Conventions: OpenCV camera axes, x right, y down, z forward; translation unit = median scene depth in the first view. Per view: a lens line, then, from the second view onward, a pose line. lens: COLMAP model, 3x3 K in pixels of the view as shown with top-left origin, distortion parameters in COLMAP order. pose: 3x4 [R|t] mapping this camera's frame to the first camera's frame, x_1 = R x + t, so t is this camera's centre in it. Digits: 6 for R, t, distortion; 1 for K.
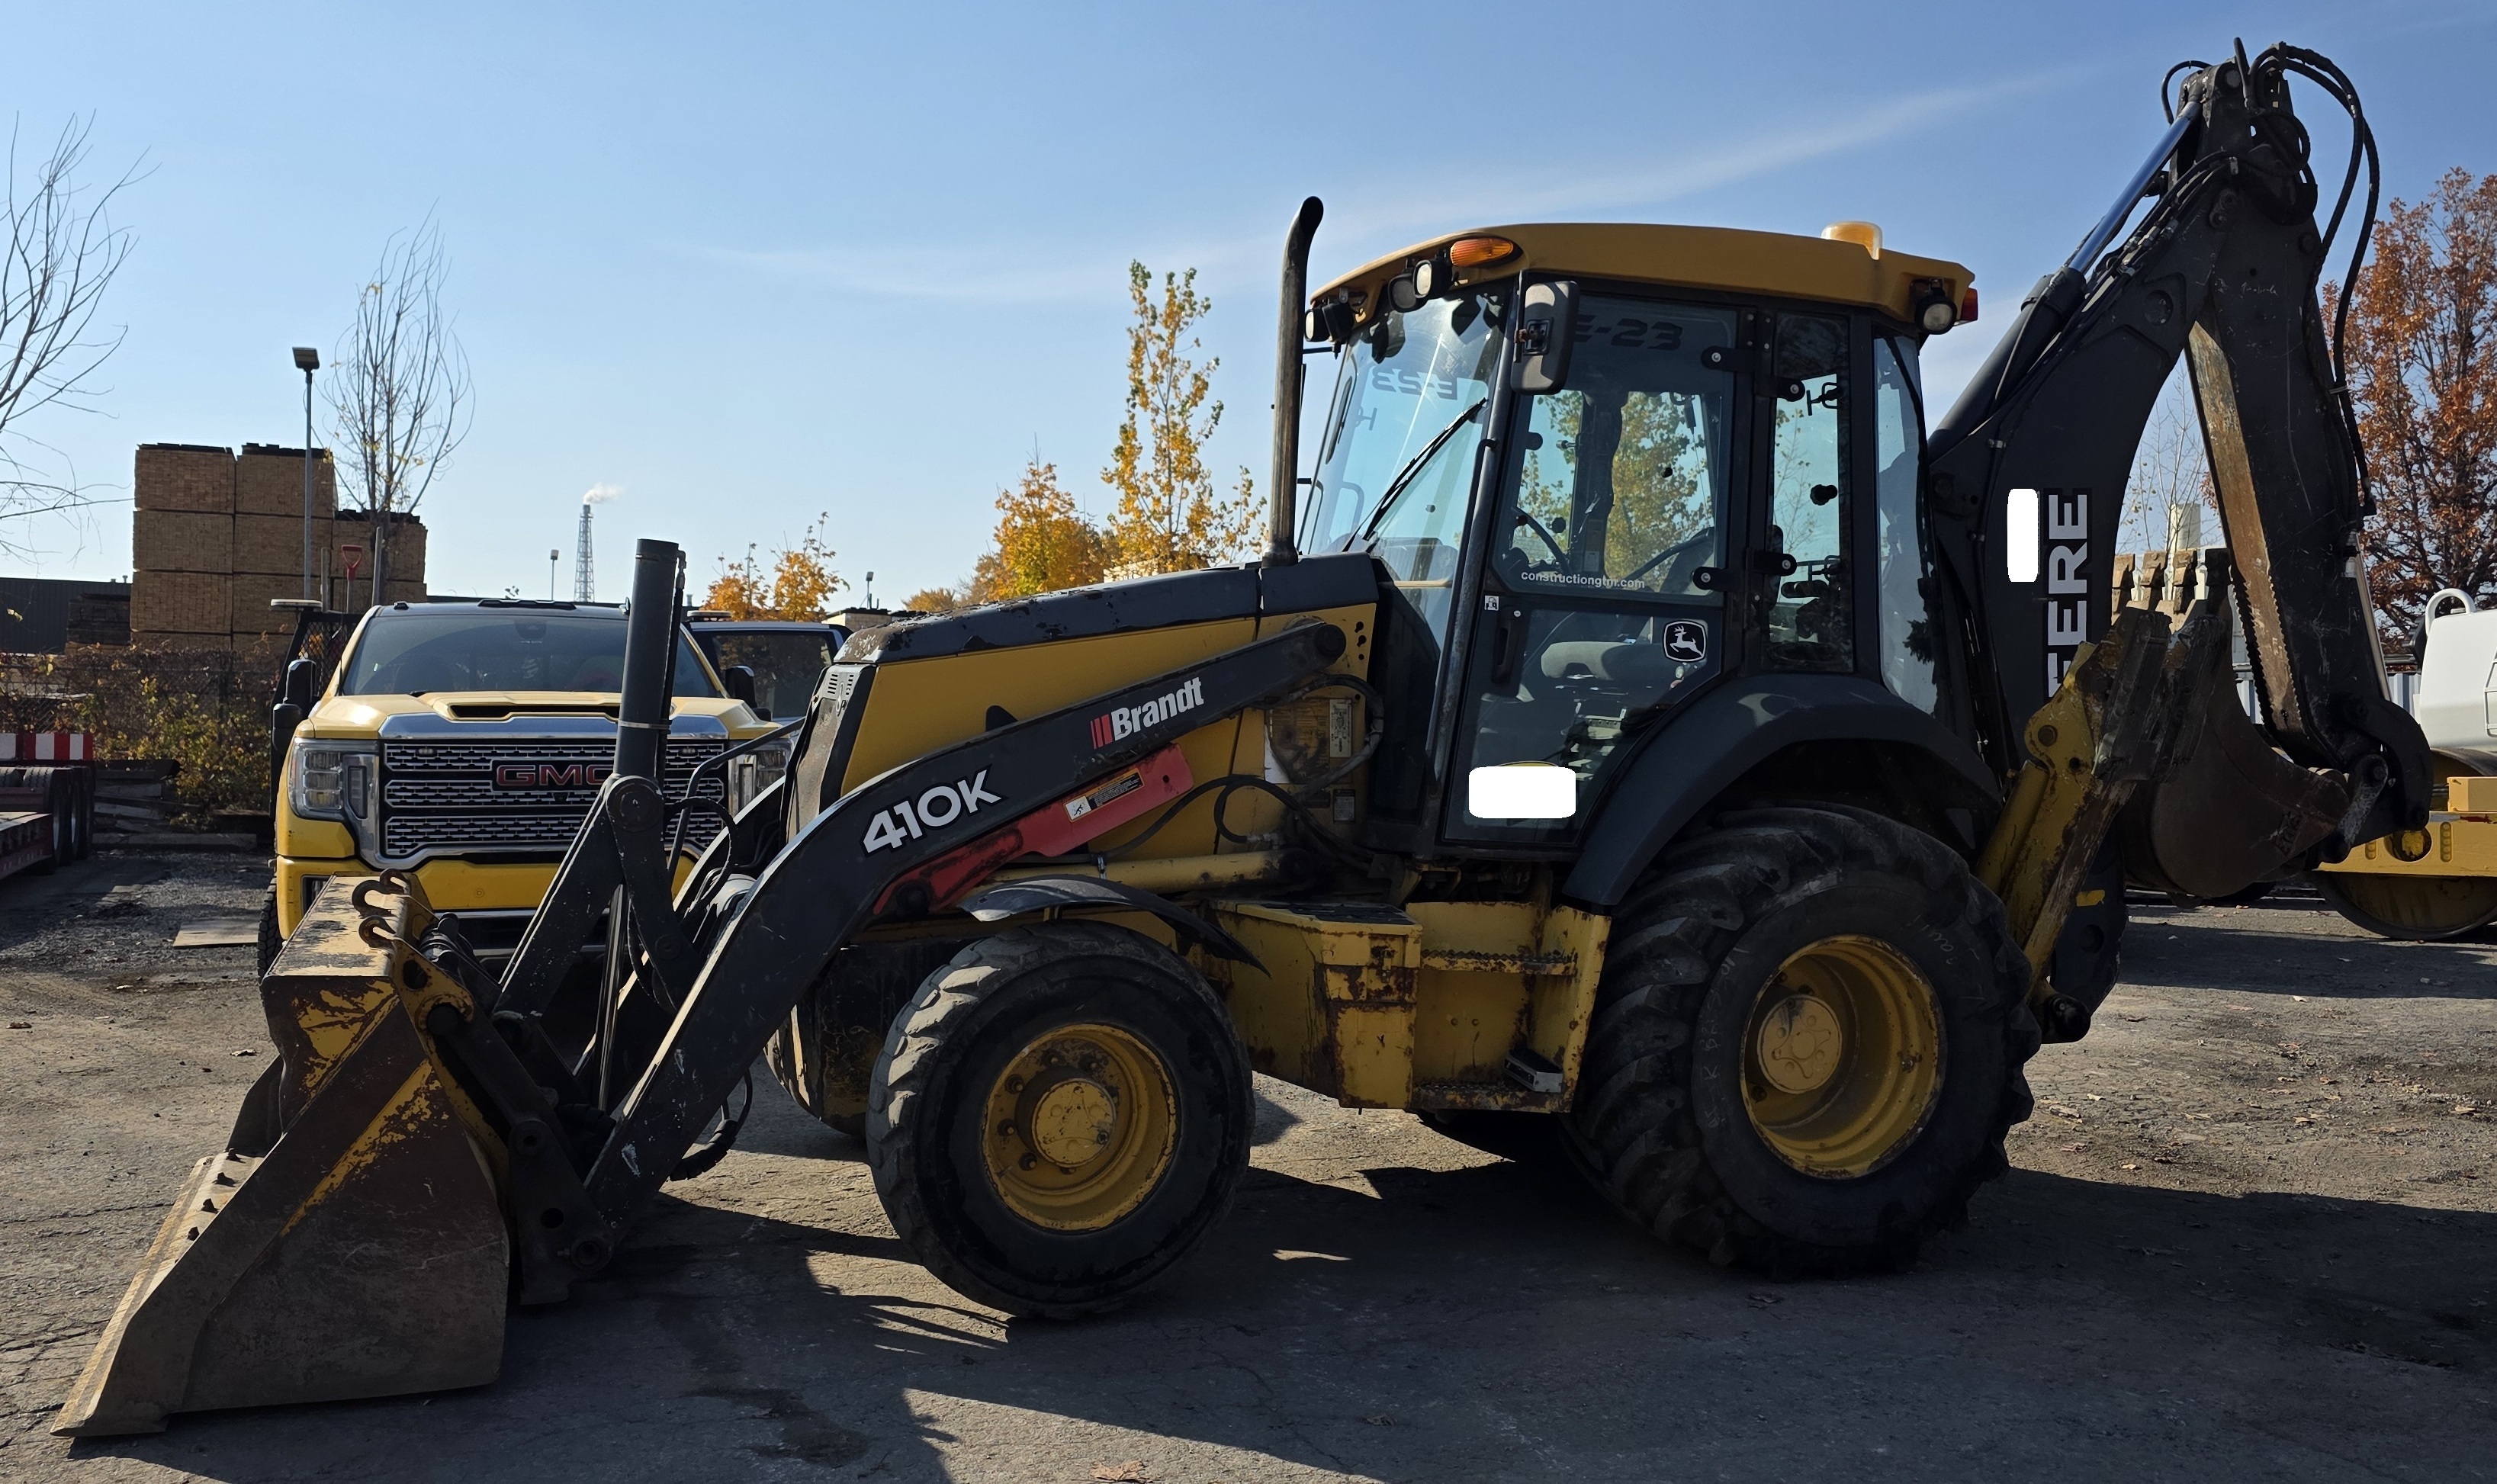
lens RADIAL K [[2038.0, 0, 1202.9], [0, 2038.0, 717.2], [0, 0, 1]] dist [0.095654, -0.111197]
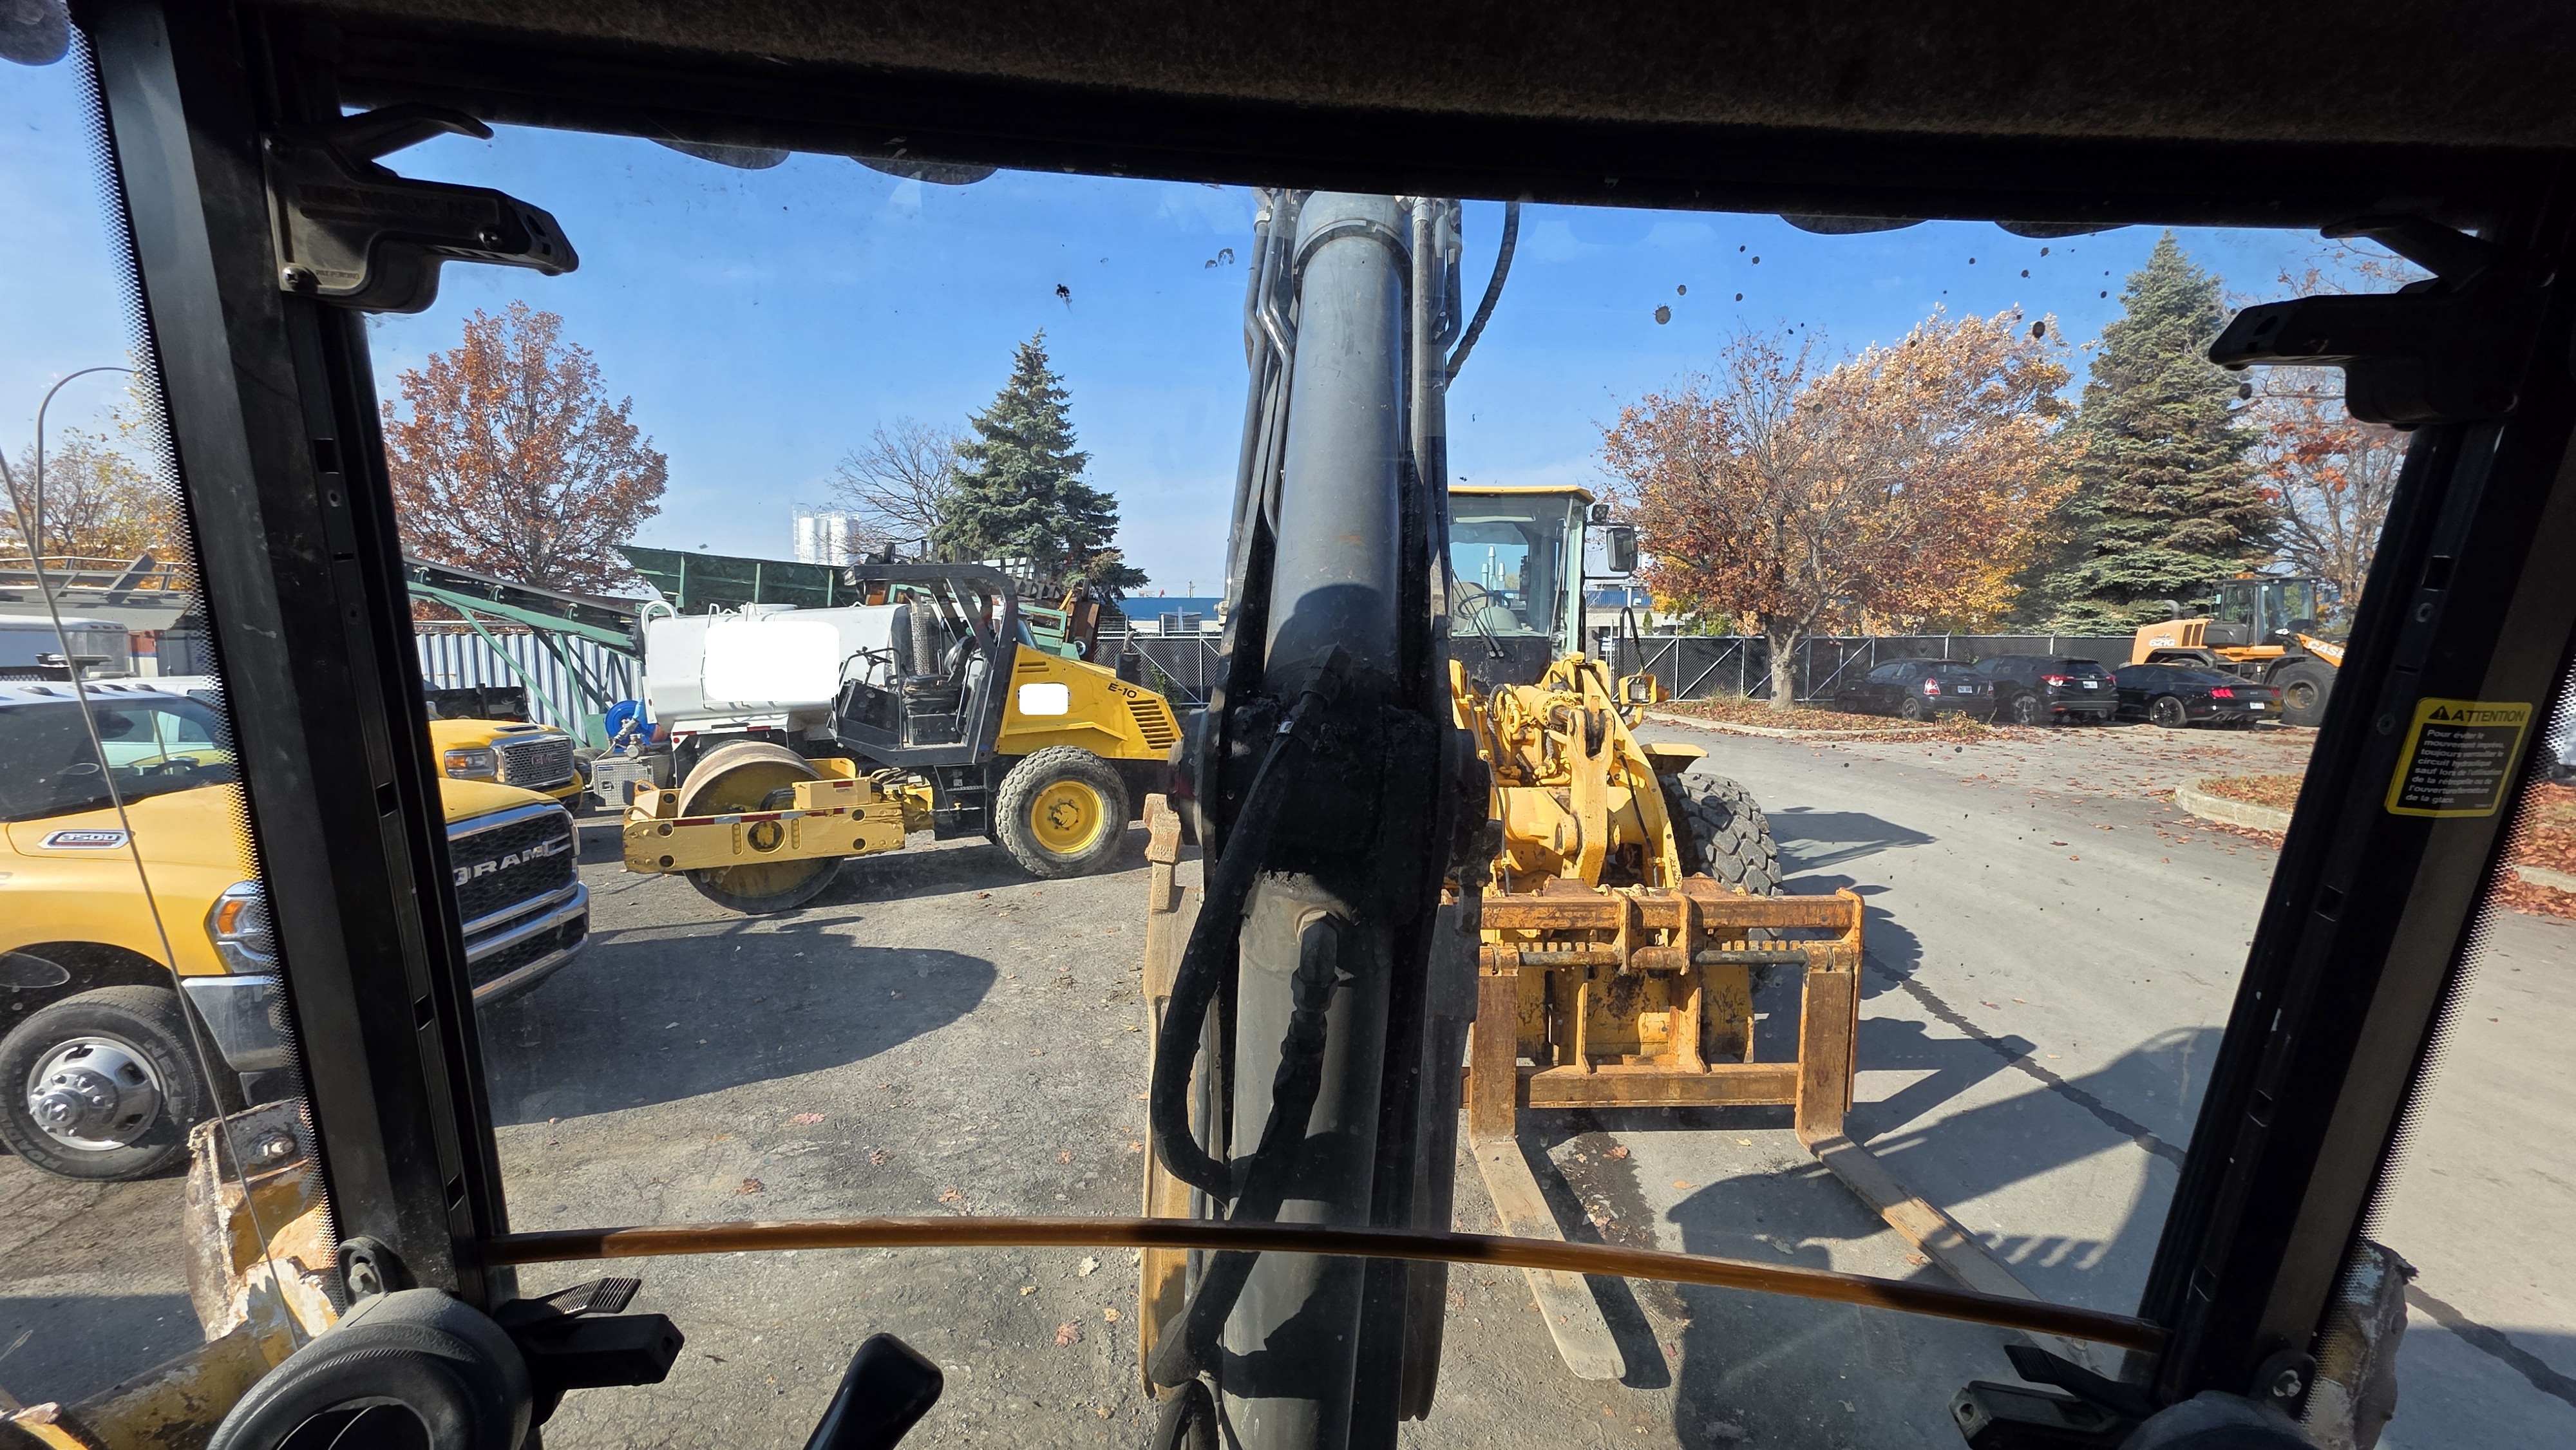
lens RADIAL K [[1023.3, 0, 1282.0], [0, 1023.3, 730.6], [0, 0, 1]] dist [0.006190, -0.000479]
pose [[0.340081, -0.080269, 0.936964, 0.275113], [-0.021880, 0.995405, 0.093217, -0.163410], [-0.940142, -0.052202, 0.336762, 1.222182]]
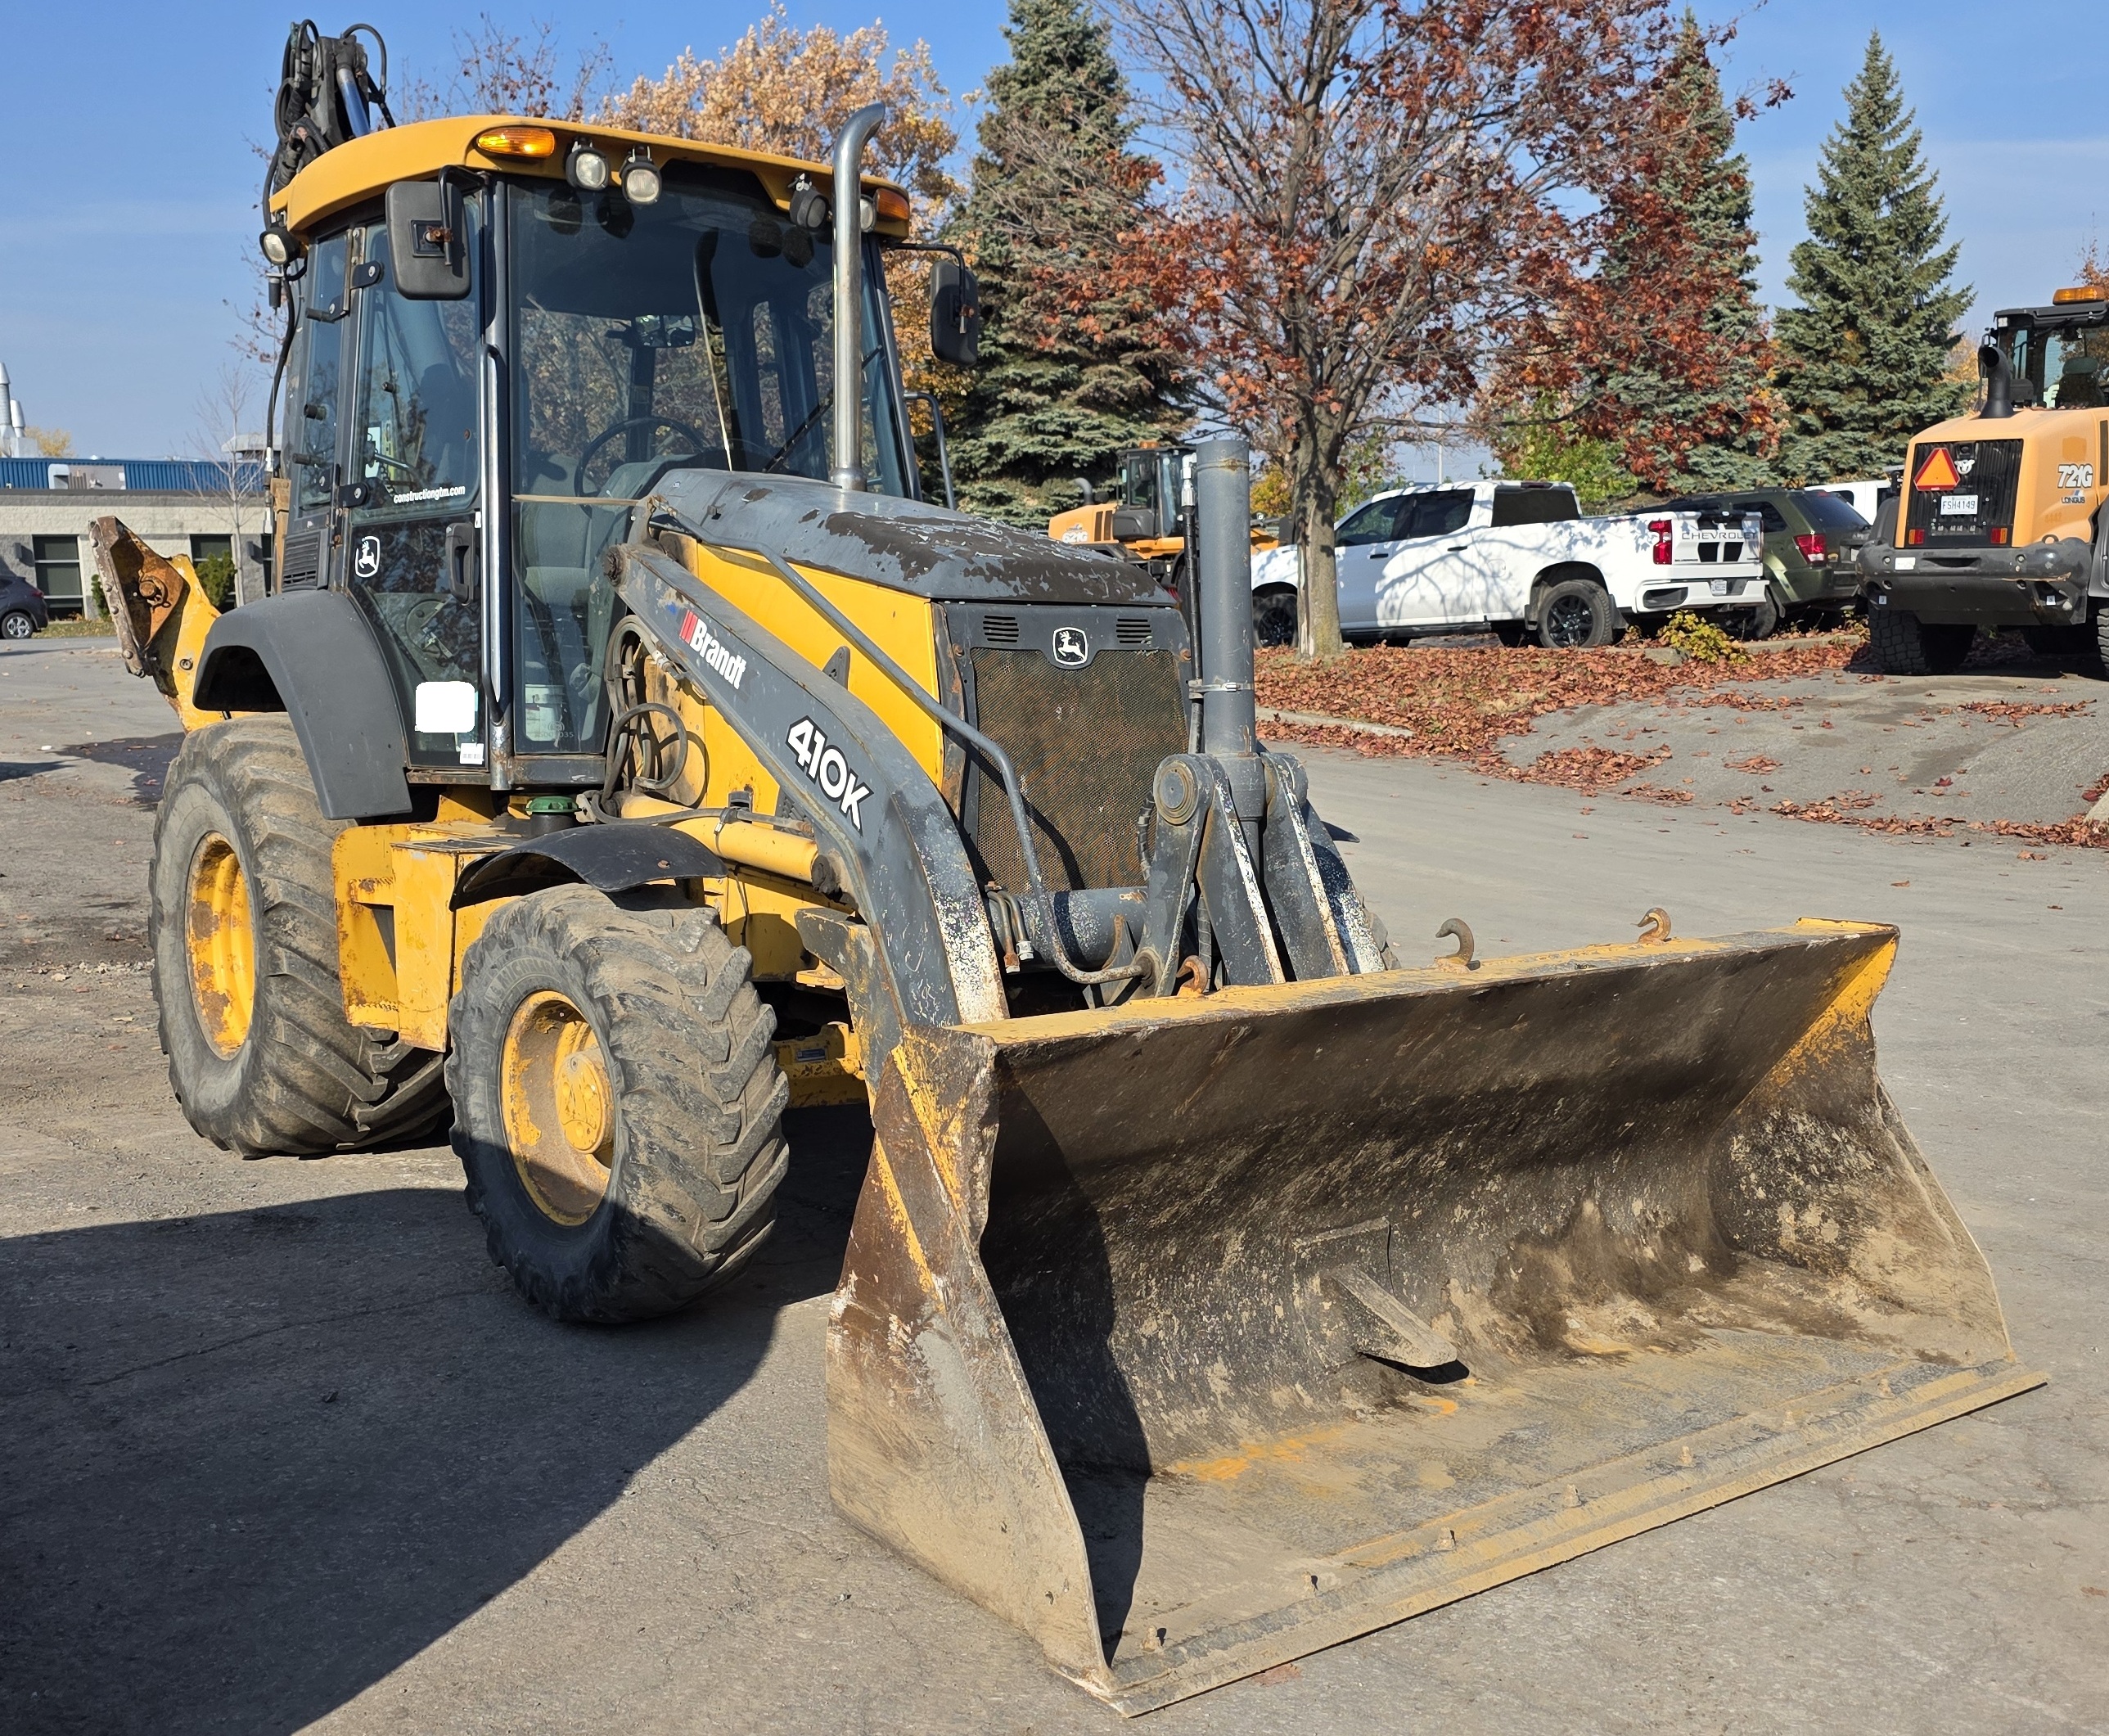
lens RADIAL K [[2207.9, 0, 1058.1], [0, 2207.9, 882.2], [0, 0, 1]] dist [0.068071, 0.000000]
pose [[-0.300619, -0.125356, 0.945470, -1.065389], [-0.001199, 0.991374, 0.131061, -0.033202], [-0.953743, 0.038265, -0.298177, 1.340016]]
